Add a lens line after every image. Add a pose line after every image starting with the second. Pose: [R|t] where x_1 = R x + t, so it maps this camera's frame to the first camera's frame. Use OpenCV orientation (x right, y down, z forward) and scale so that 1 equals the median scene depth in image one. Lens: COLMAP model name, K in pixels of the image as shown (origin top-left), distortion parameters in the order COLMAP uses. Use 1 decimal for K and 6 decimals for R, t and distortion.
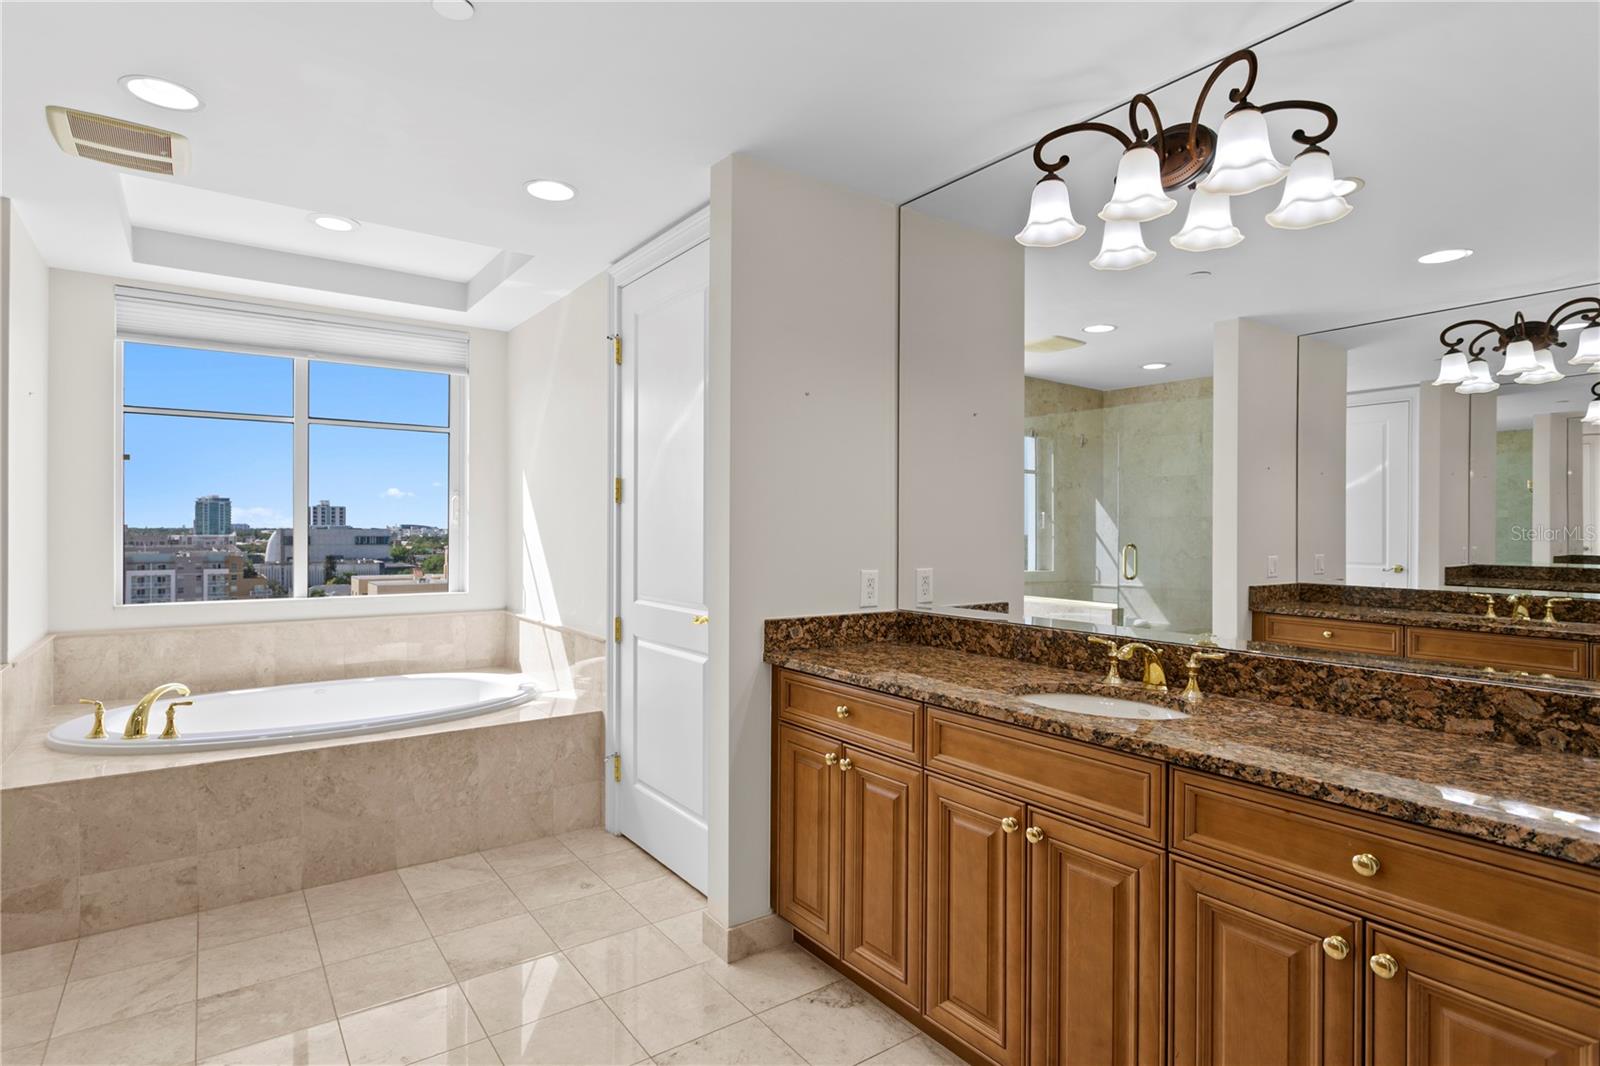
lens RADIAL K [[816.9, 0, 791.2], [0, 816.9, 531.5], [0, 0, 1]] dist [-0.014815, 0.004382]
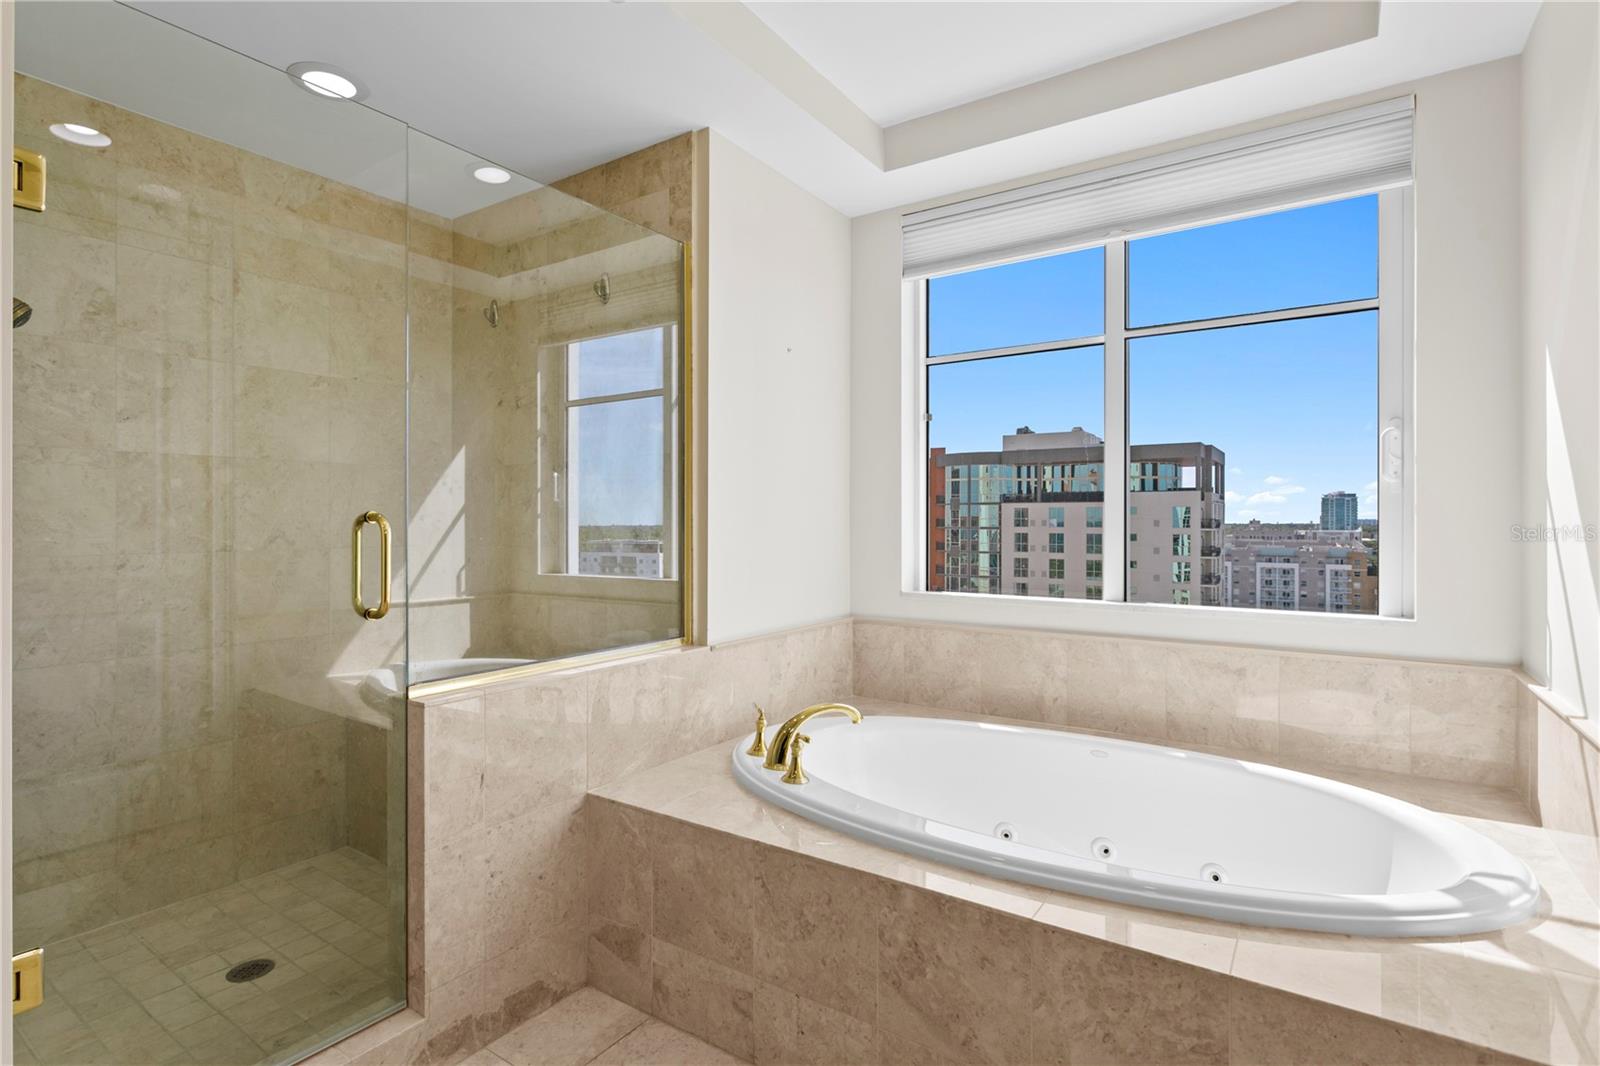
lens RADIAL K [[816.9, 0, 746.1], [0, 816.9, 514.5], [0, 0, 1]] dist [-0.014815, 0.004382]
pose [[0.319619, -0.011150, -0.947480, -0.090111], [-0.002847, 0.999915, -0.012727, 0.027135], [0.947542, 0.006765, 0.319560, 0.671641]]
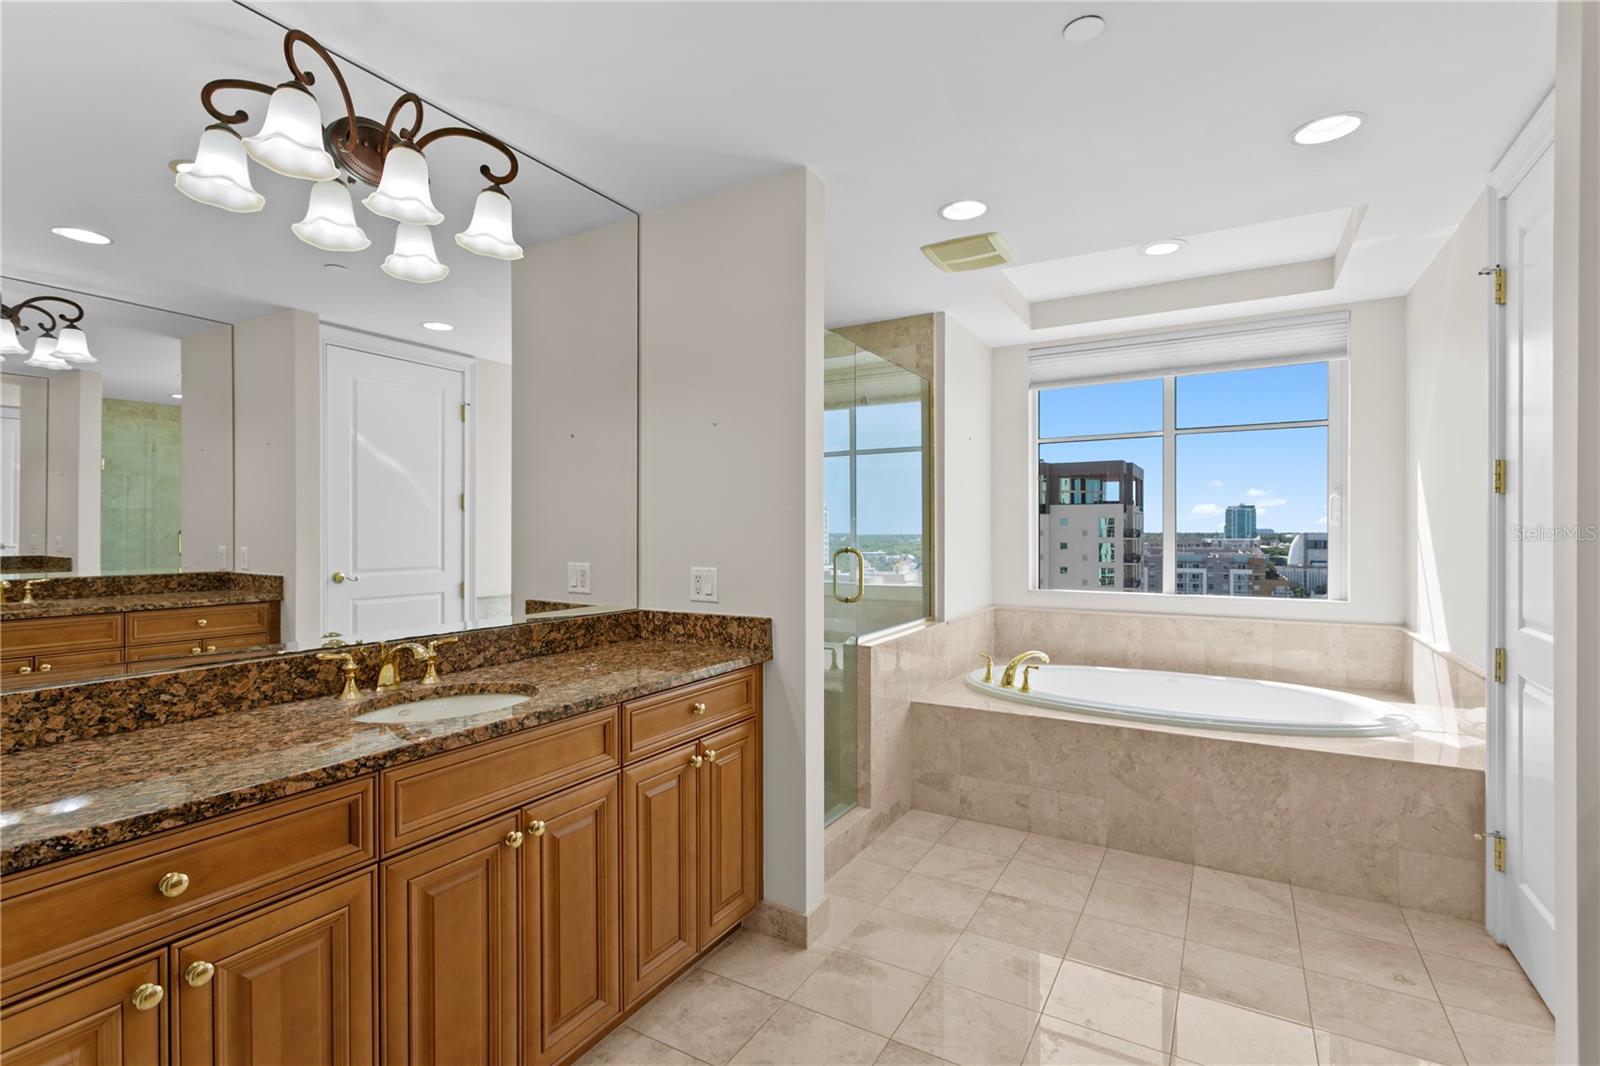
lens RADIAL K [[759.4, 0, 759.8], [0, 759.4, 532.8], [0, 0, 1]] dist [-0.008130, 0.004771]
pose [[0.379920, -0.003462, -0.925013, 0.180233], [0.000203, 0.999993, -0.003659, 0.003571], [0.925019, 0.001203, 0.379918, 0.133105]]
